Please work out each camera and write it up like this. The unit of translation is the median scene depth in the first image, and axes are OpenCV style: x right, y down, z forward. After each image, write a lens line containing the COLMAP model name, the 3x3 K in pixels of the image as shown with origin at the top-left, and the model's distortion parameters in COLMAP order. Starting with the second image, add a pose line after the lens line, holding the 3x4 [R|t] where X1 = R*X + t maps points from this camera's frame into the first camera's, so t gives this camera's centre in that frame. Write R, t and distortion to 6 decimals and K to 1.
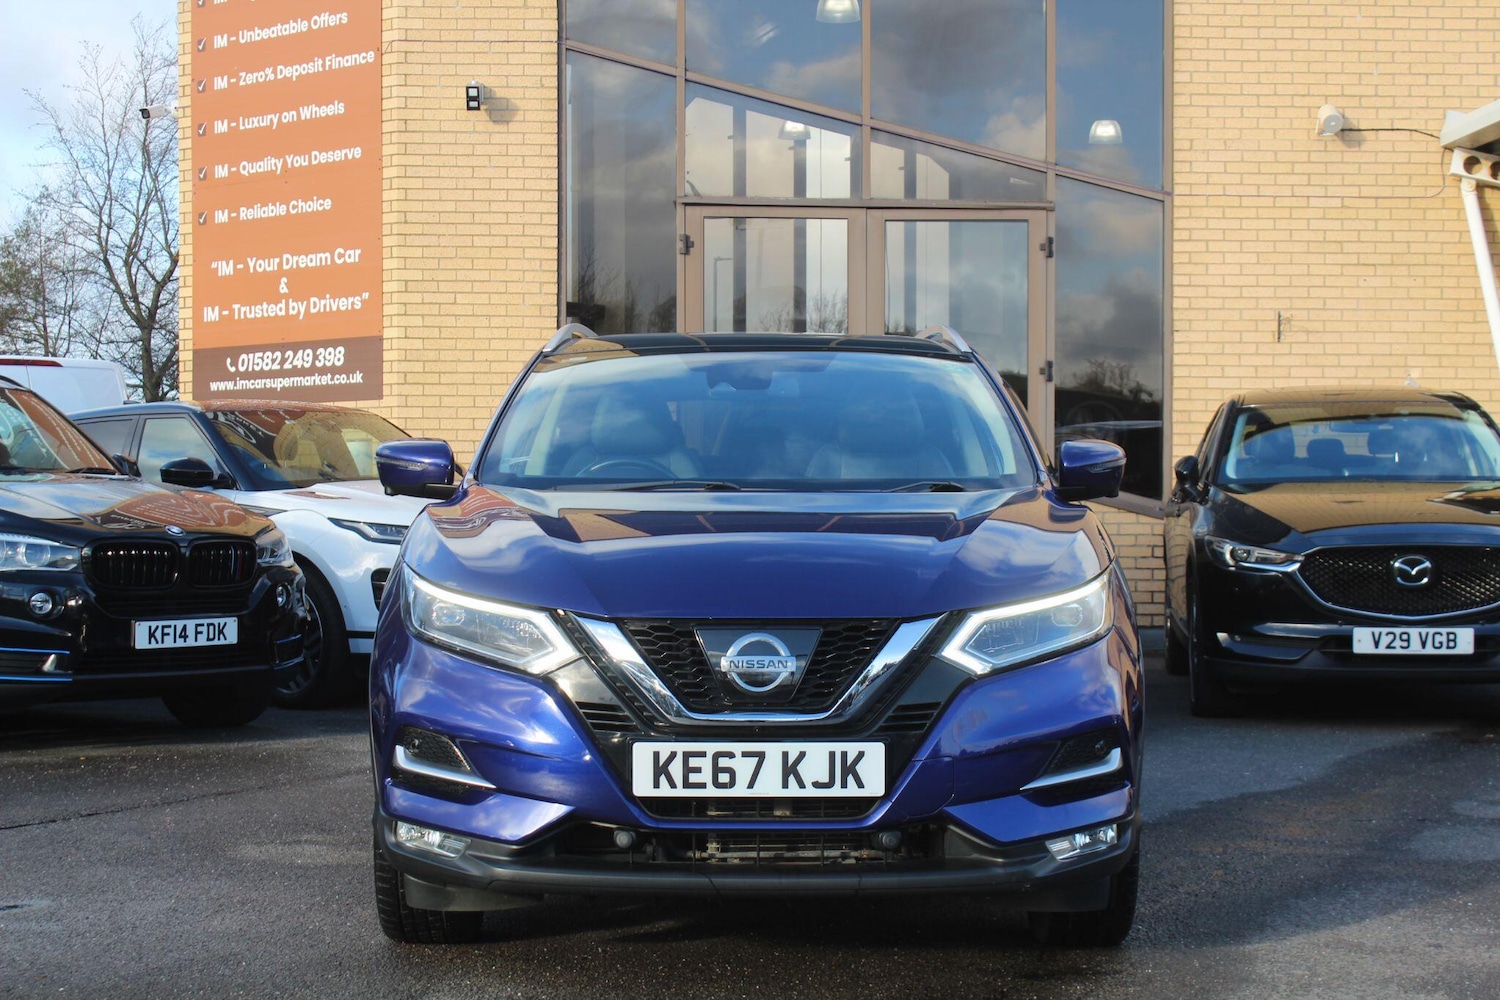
lens RADIAL K [[2636.4, 0, 755.9], [0, 2636.4, 505.5], [0, 0, 1]] dist [-0.034020, 0.128079]
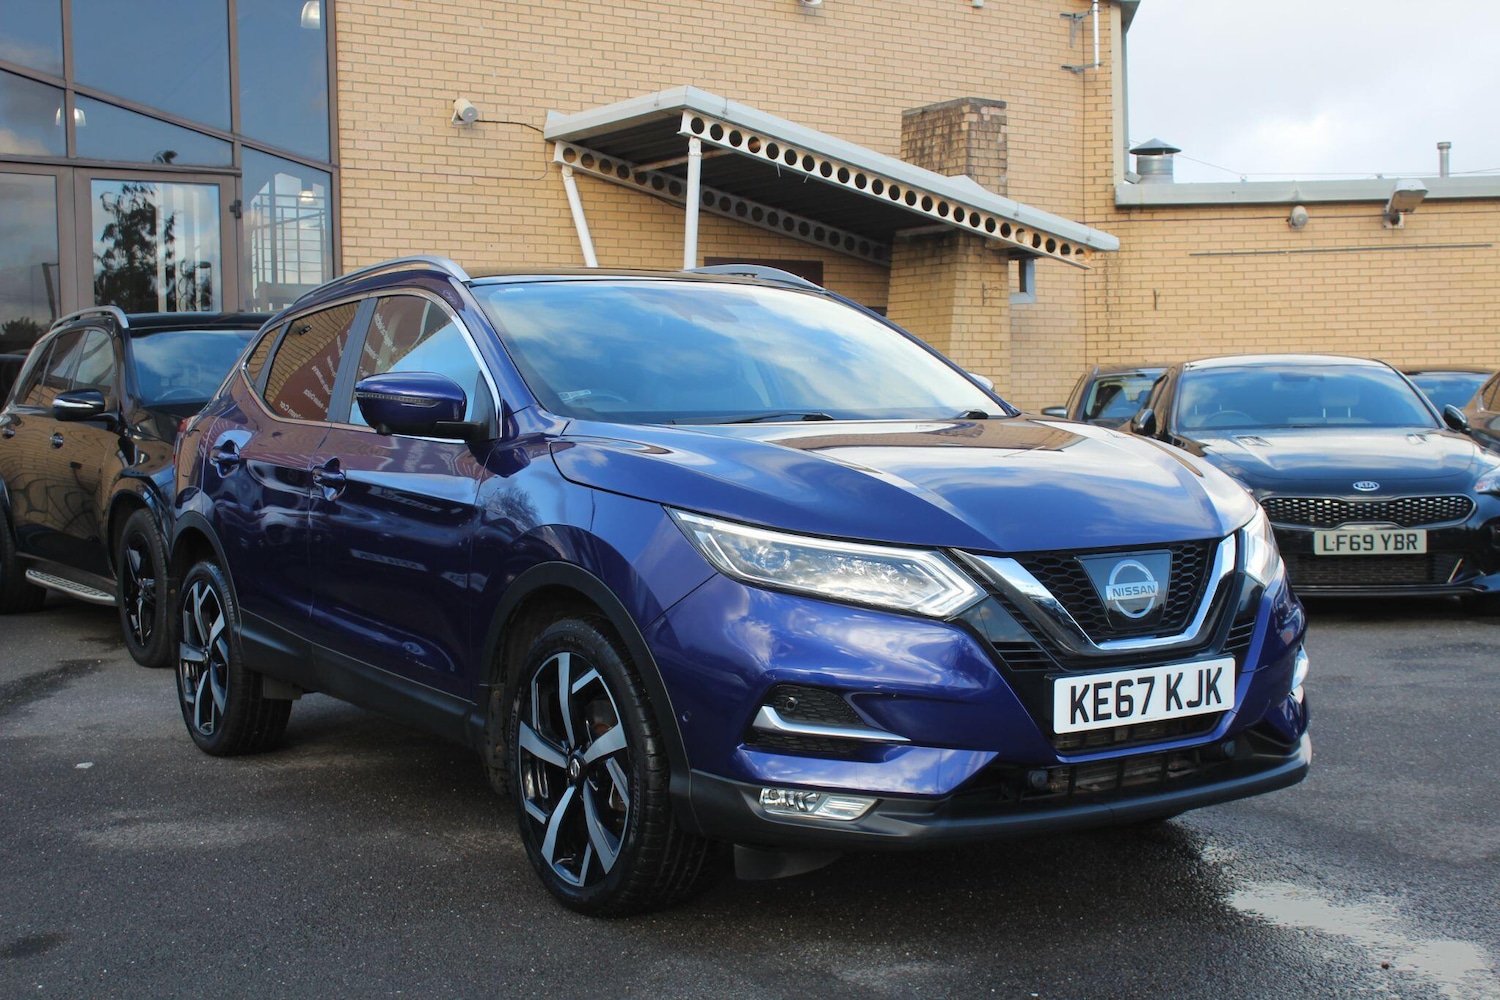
lens RADIAL K [[1989.5, 0, 752.9], [0, 1989.5, 504.5], [0, 0, 1]] dist [-0.065349, 0.121728]
pose [[0.829952, -0.042180, 0.556238, -0.182814], [0.022347, 0.998851, 0.042400, -0.002557], [-0.557387, -0.022760, 0.829940, 0.170169]]
